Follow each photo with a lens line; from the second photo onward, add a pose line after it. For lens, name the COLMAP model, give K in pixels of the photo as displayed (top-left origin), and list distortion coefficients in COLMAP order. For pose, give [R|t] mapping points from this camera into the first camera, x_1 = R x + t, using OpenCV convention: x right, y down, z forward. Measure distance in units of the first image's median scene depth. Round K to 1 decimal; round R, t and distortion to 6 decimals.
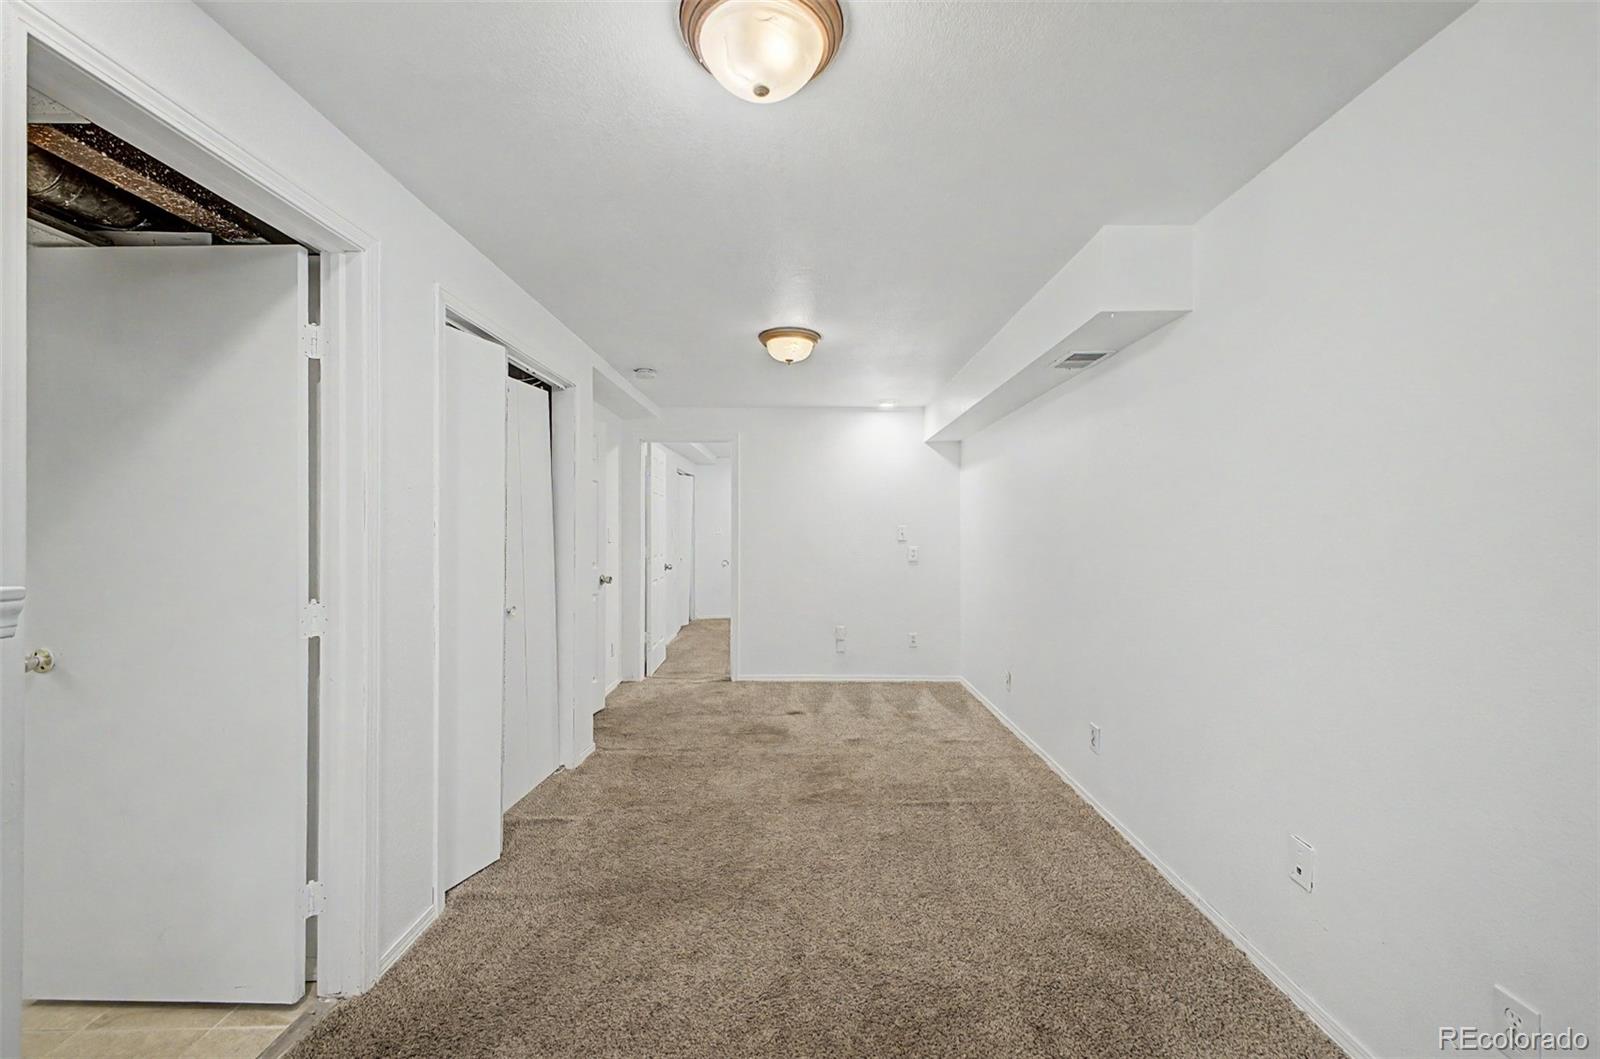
lens RADIAL K [[639.6, 0, 800.3], [0, 639.6, 528.4], [0, 0, 1]] dist [0.019572, -0.004481]
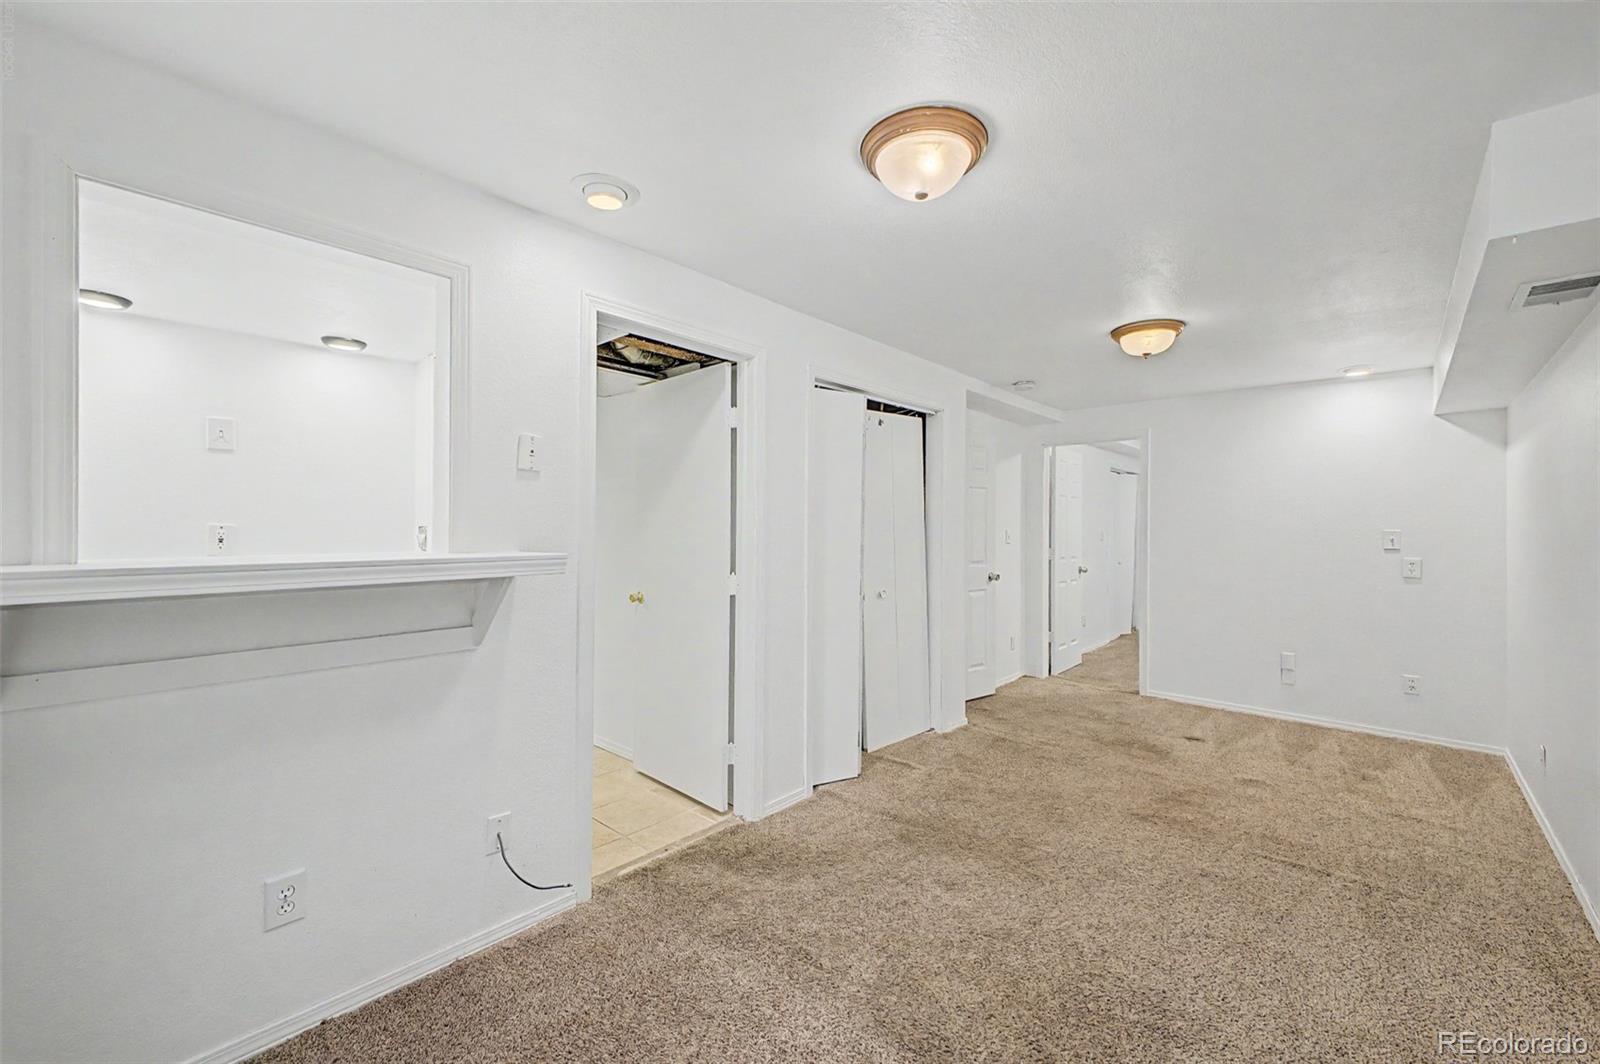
lens RADIAL K [[639.6, 0, 800.4], [0, 639.6, 524.1], [0, 0, 1]] dist [0.019572, -0.004481]
pose [[0.735311, -0.000629, -0.677730, 0.255920], [-0.005164, 0.999965, -0.006531, -0.002747], [0.677711, 0.008302, 0.735282, -0.046813]]
